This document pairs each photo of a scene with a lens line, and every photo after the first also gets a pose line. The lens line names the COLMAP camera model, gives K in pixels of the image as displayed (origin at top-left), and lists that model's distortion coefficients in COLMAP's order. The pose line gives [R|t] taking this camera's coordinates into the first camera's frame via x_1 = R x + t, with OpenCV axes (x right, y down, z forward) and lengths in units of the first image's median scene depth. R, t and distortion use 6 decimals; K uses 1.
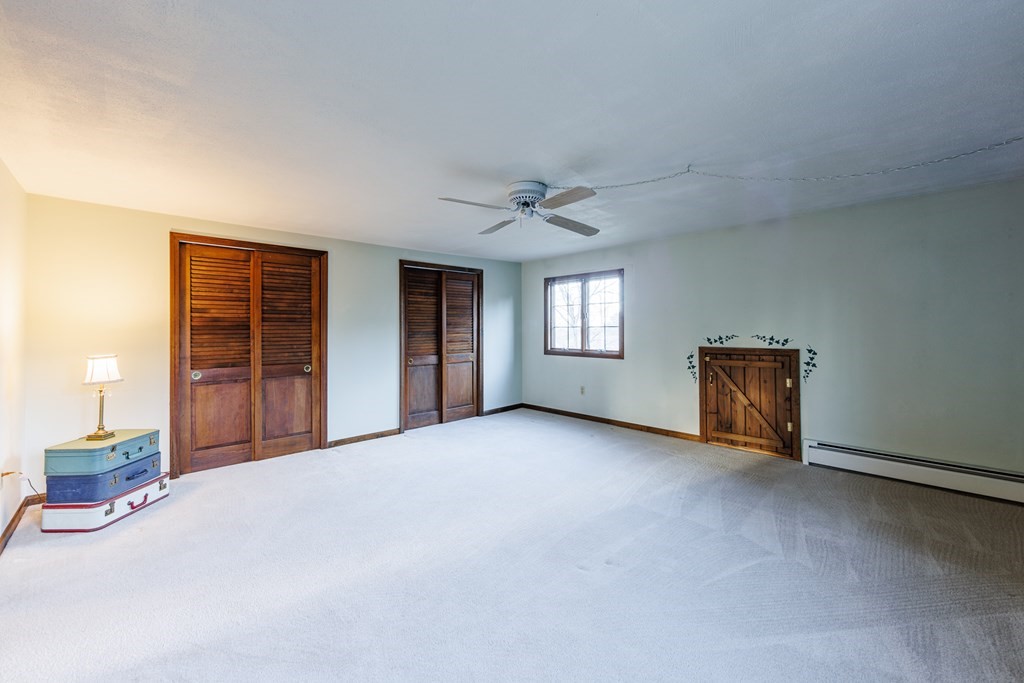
lens RADIAL K [[396.7, 0, 522.3], [0, 396.7, 326.2], [0, 0, 1]] dist [-0.004864, -0.000431]
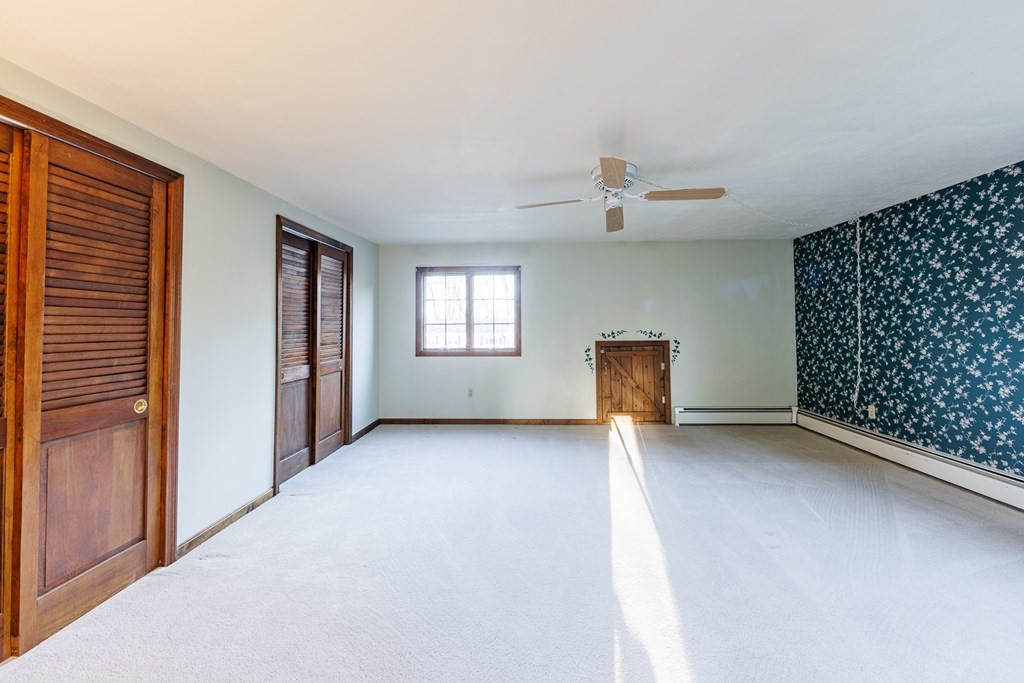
lens RADIAL K [[396.7, 0, 506.2], [0, 396.7, 315.5], [0, 0, 1]] dist [-0.004864, -0.000431]
pose [[0.732022, 0.019057, 0.681014, -0.544779], [-0.000604, 0.999626, -0.027324, 0.009412], [-0.681280, 0.019590, 0.731761, 0.344333]]
